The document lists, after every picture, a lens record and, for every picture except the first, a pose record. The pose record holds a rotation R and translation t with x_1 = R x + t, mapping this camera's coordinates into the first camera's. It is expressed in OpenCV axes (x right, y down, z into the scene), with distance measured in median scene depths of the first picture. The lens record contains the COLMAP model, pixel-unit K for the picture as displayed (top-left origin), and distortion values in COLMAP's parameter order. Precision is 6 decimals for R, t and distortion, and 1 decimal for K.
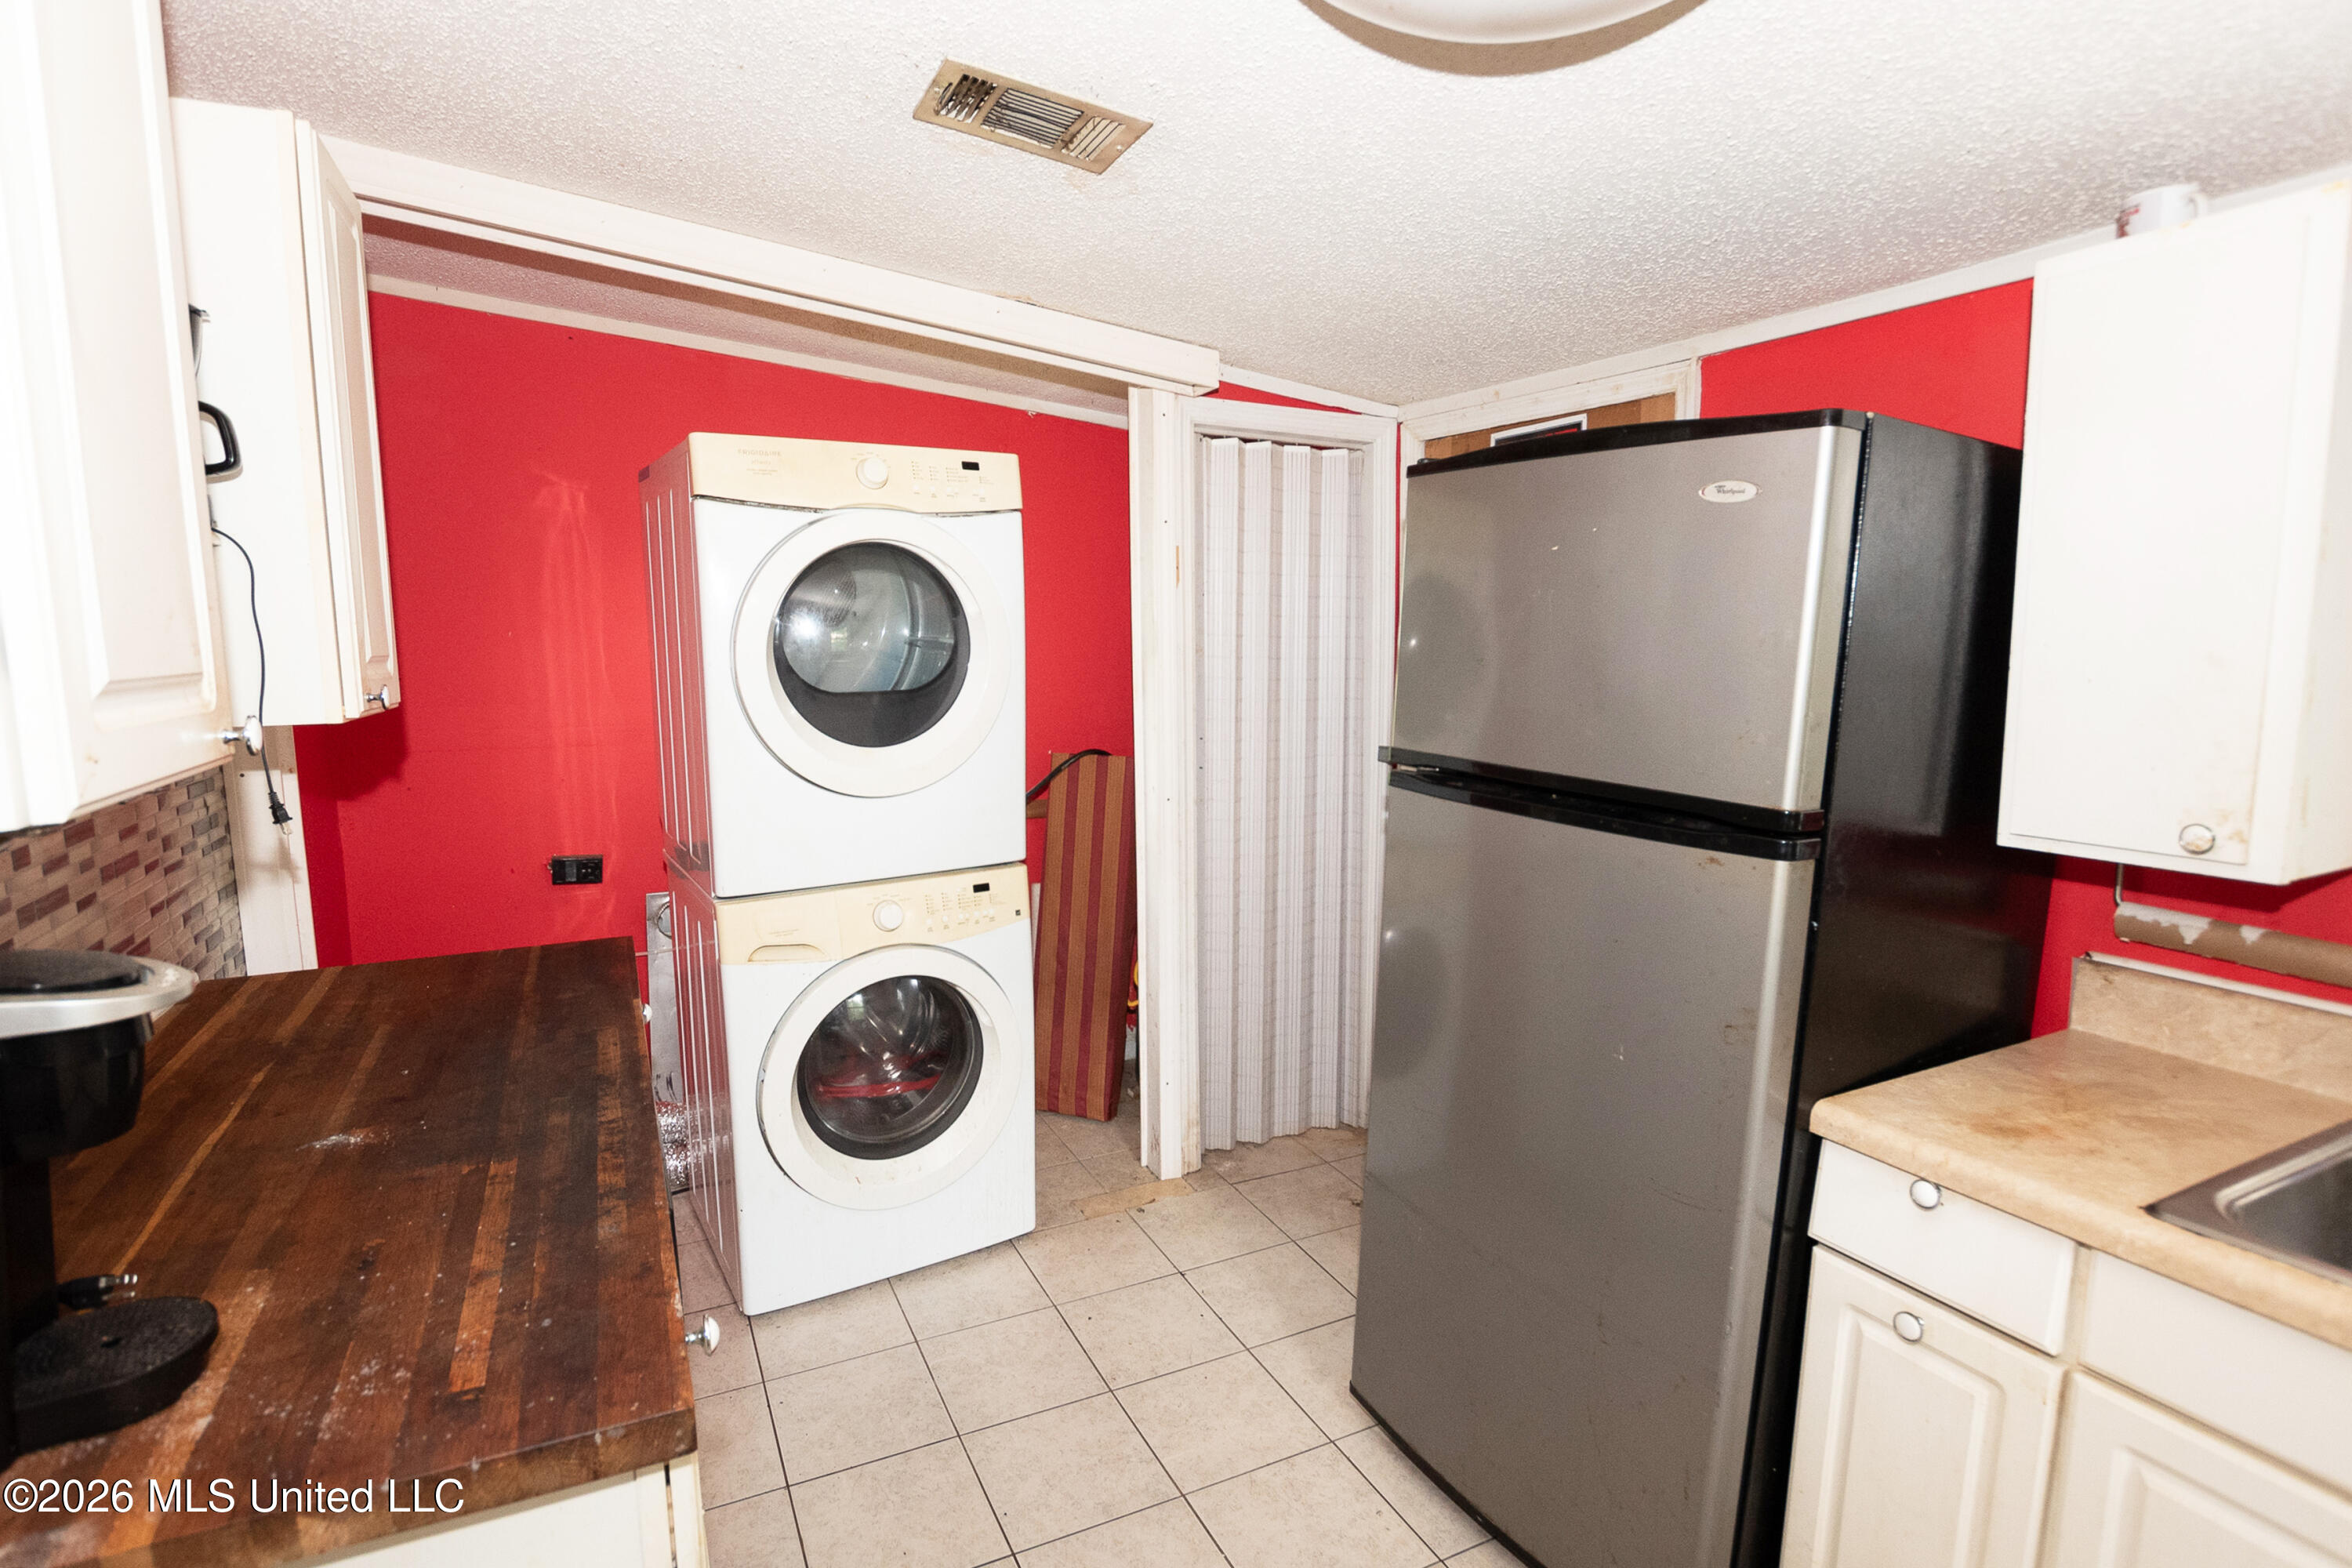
lens RADIAL K [[1108.0, 0, 1171.6], [0, 1108.0, 789.4], [0, 0, 1]] dist [-0.000479, -0.000079]
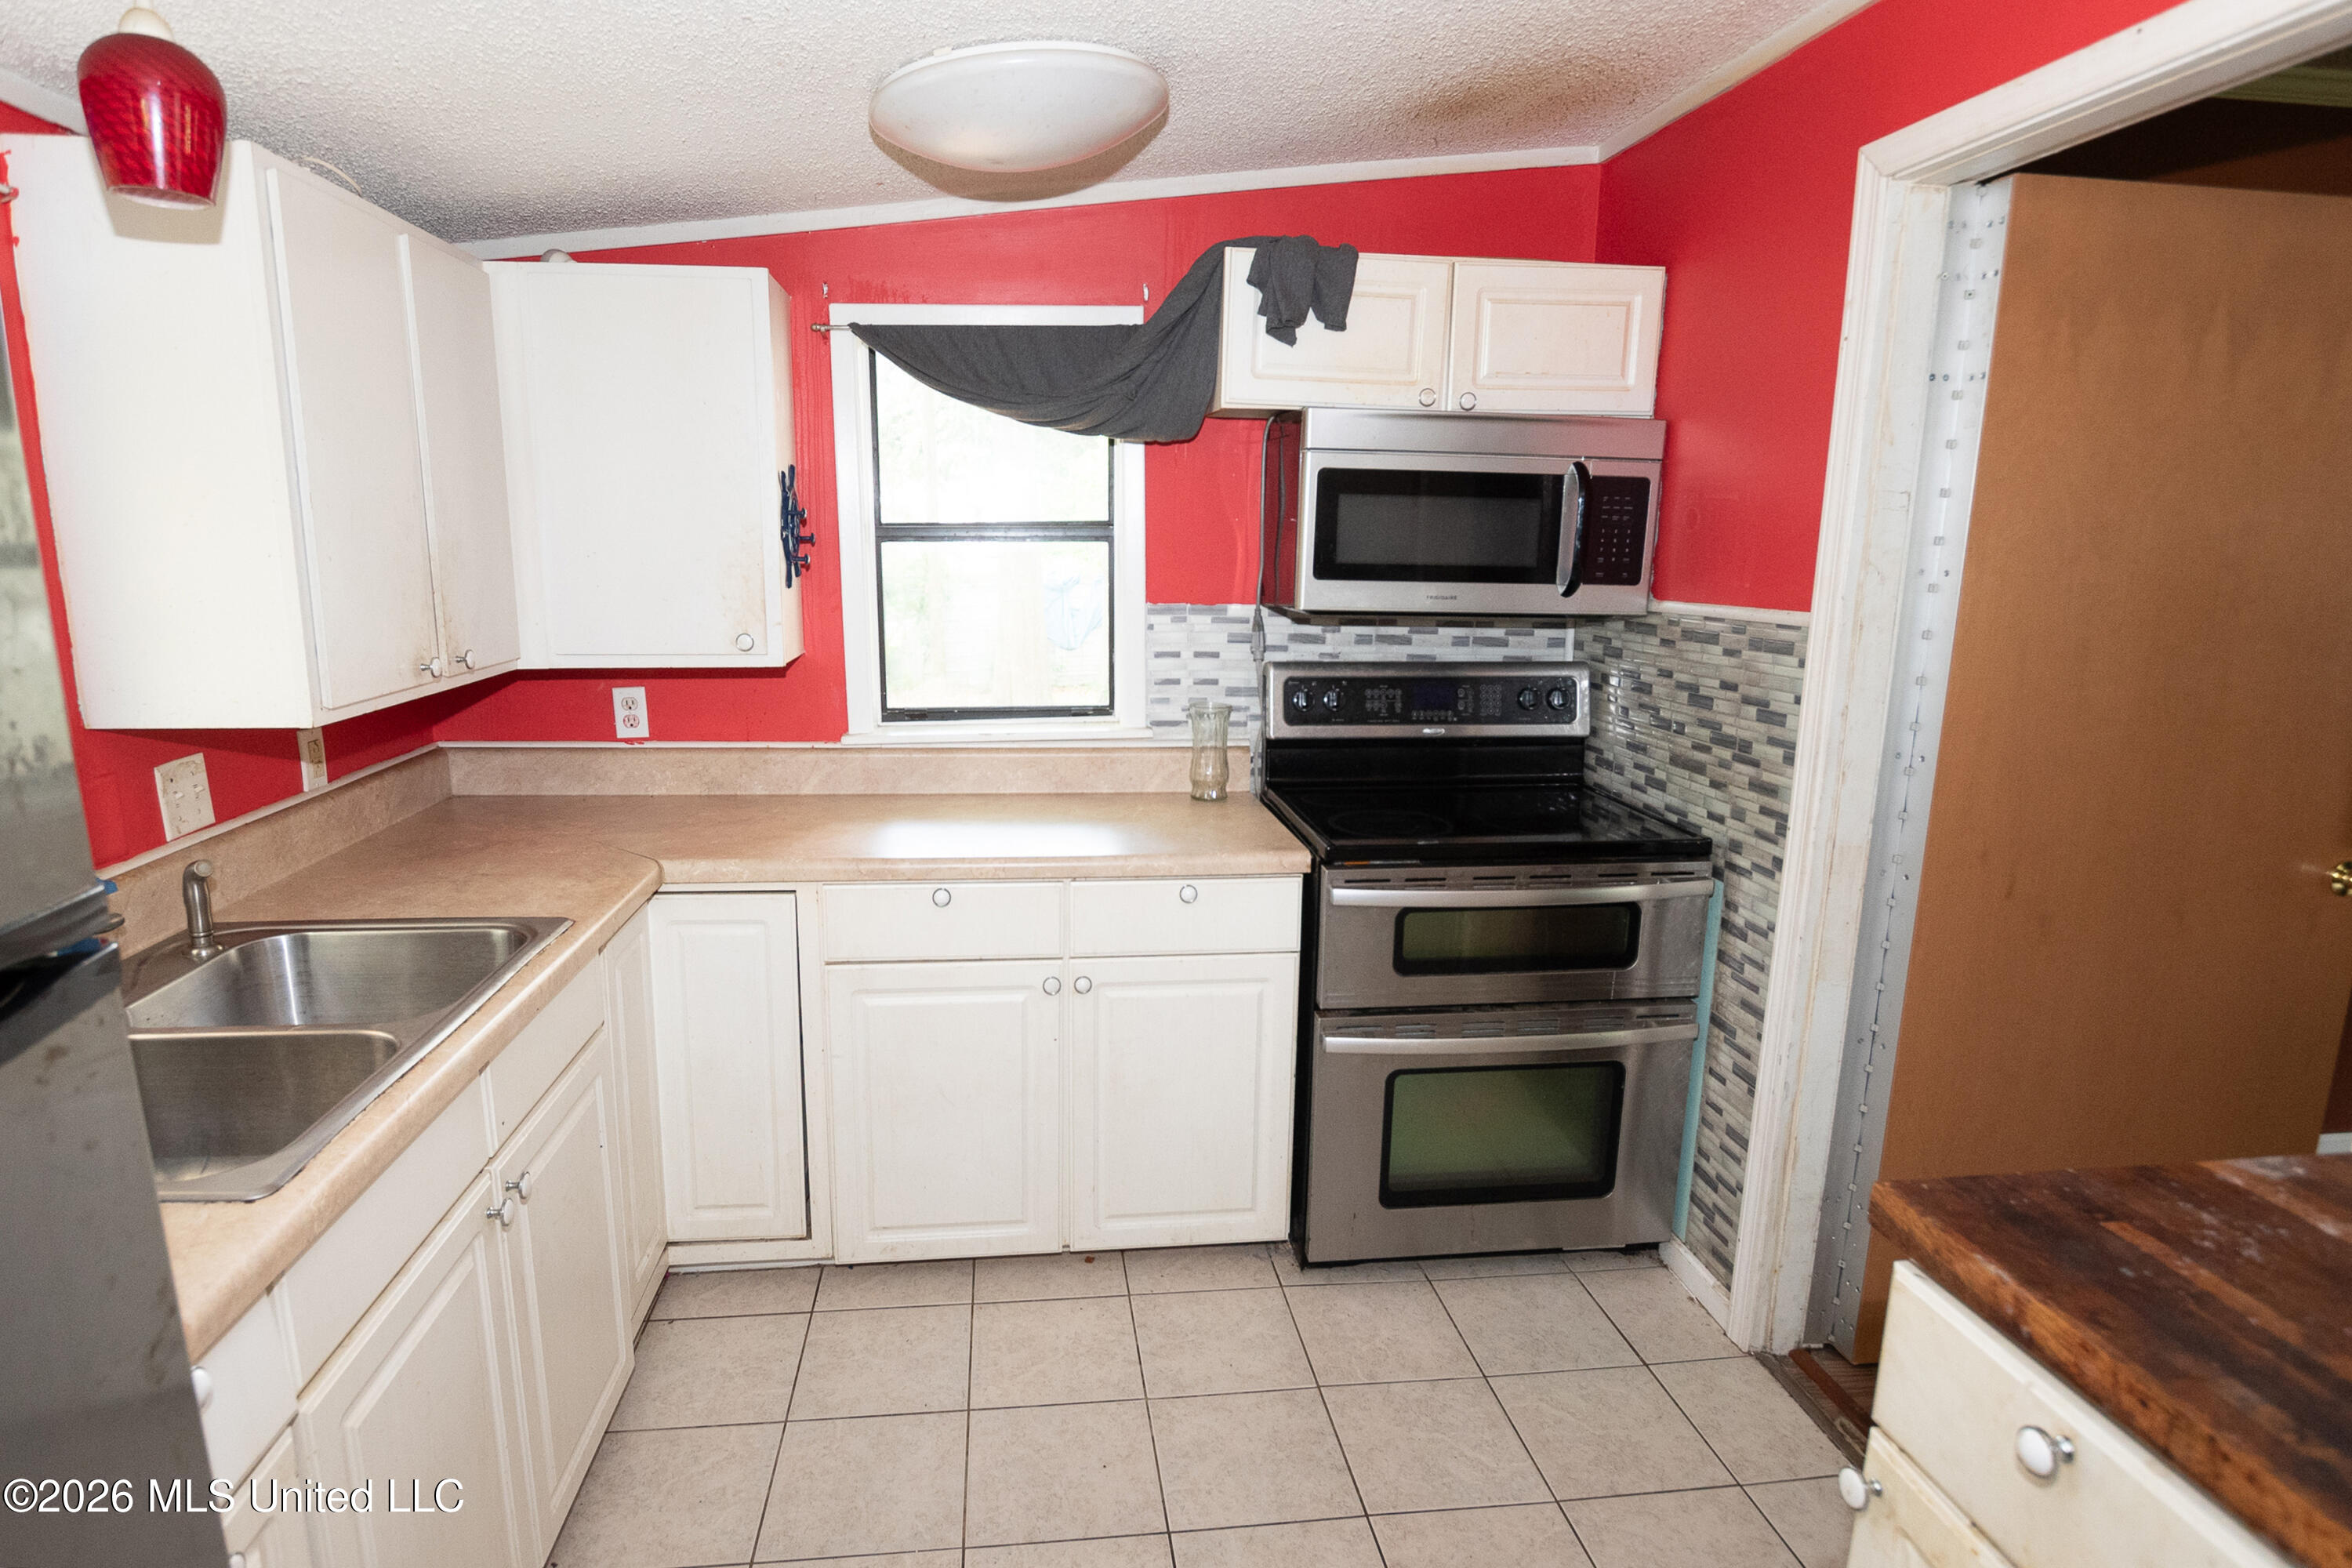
lens RADIAL K [[1244.3, 0, 1169.0], [0, 1244.3, 785.8], [0, 0, 1]] dist [0.000651, -0.000083]
pose [[-0.938591, -0.087731, 0.333692, -0.123688], [0.030984, 0.941795, 0.334758, -0.269477], [-0.343638, 0.324540, -0.881242, 2.032396]]
